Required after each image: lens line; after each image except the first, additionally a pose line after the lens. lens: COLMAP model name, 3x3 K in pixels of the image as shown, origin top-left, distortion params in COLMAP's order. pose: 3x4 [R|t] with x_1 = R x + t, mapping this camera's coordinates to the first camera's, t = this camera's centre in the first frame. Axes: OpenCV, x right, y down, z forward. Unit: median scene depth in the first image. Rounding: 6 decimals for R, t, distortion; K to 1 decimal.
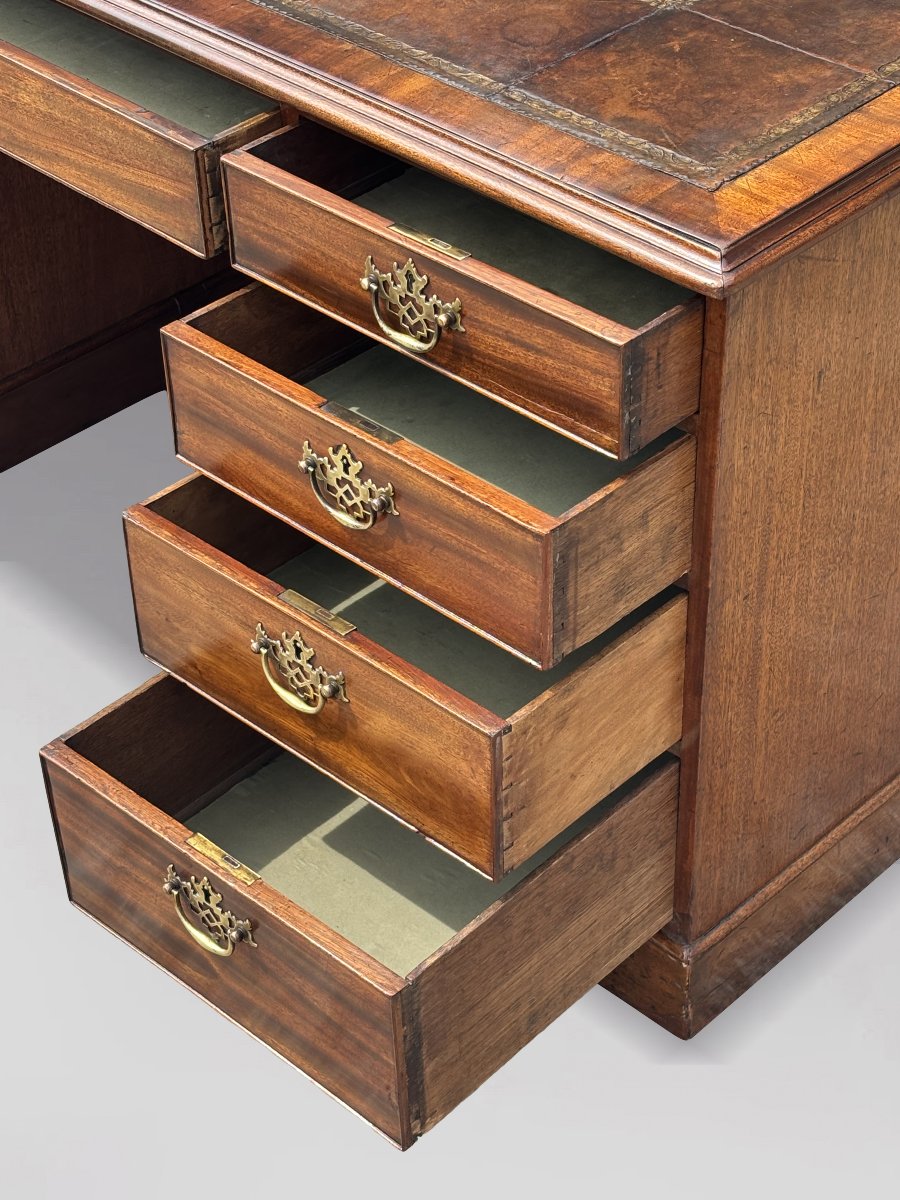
lens RADIAL K [[2258.7, 0, 455.4], [0, 2258.7, 606.3], [0, 0, 1]] dist [0.141079, 0.000000]
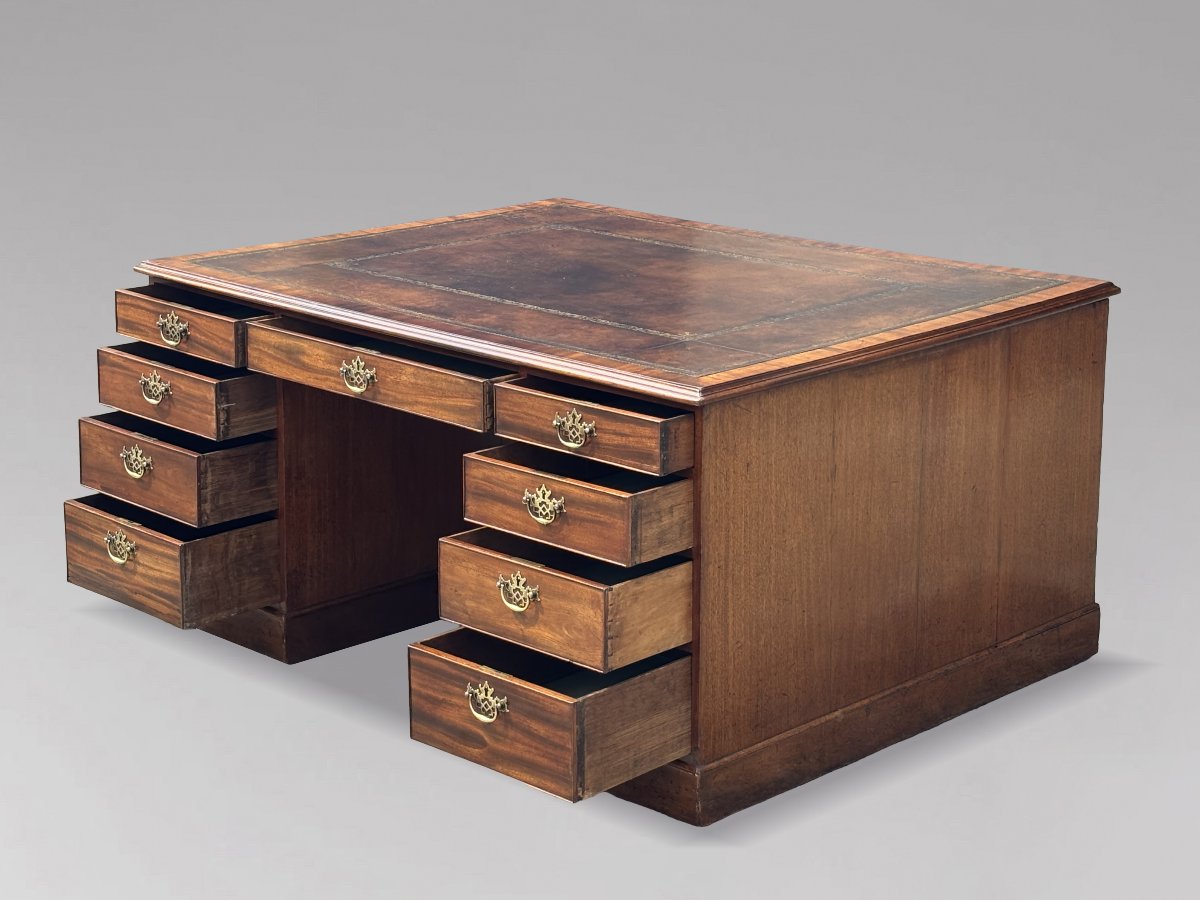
lens RADIAL K [[2258.7, 0, 599.0], [0, 2258.7, 447.7], [0, 0, 1]] dist [0.141079, 0.000000]
pose [[0.999675, 0.025457, -0.001374, 0.009856], [-0.023763, 0.910921, -0.411895, 0.838765], [-0.009235, 0.411794, 0.911230, -1.120832]]
